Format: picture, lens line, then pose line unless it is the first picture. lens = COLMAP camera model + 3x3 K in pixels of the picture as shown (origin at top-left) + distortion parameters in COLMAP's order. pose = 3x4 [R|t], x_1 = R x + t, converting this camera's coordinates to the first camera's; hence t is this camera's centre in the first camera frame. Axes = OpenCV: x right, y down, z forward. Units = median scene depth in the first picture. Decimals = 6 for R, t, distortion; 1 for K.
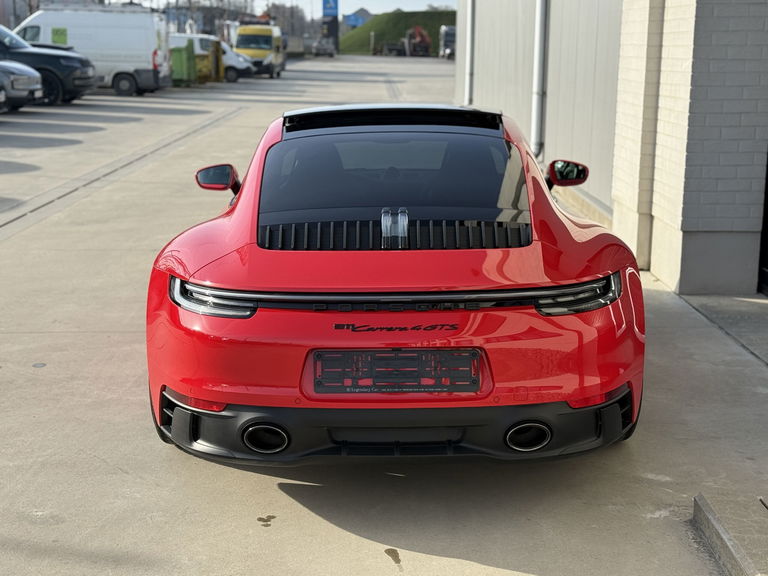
lens RADIAL K [[1162.5, 0, 384.0], [0, 1162.5, 288.0], [0, 0, 1]] dist [0.173636, -0.216657]
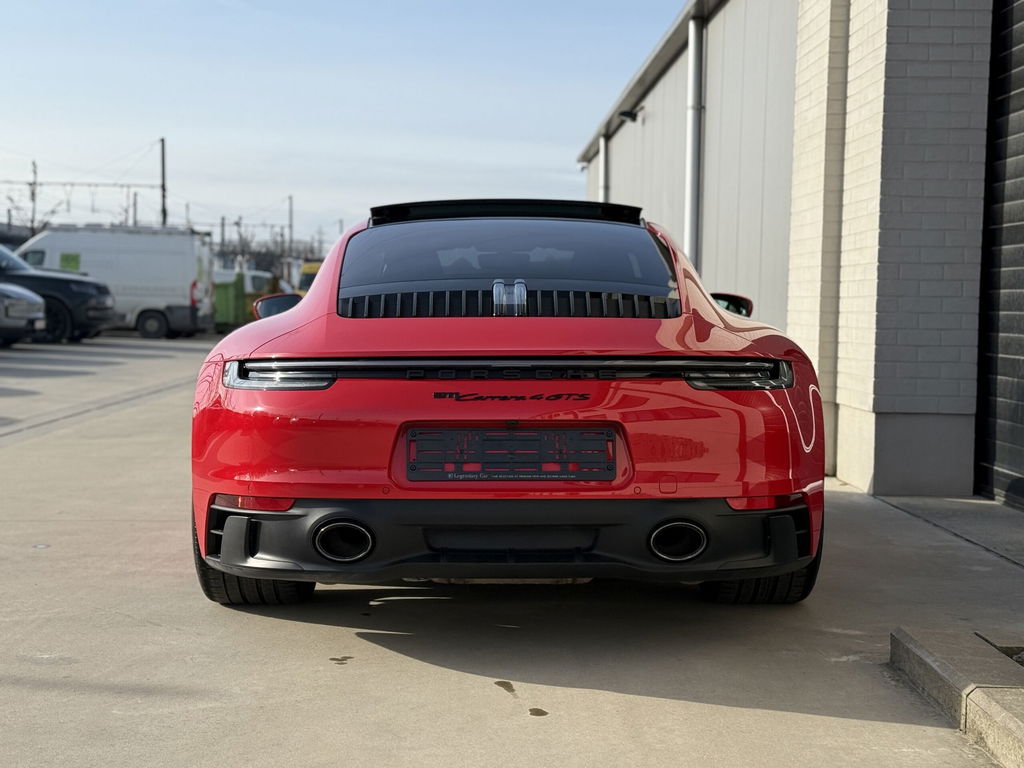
lens RADIAL K [[1550.0, 0, 512.0], [0, 1550.0, 384.0], [0, 0, 1]] dist [0.173636, -0.216657]
pose [[0.999846, 0.009779, 0.014562, -0.002468], [-0.007471, 0.988529, -0.150845, 0.096874], [-0.015870, 0.150713, 0.988450, -0.026634]]
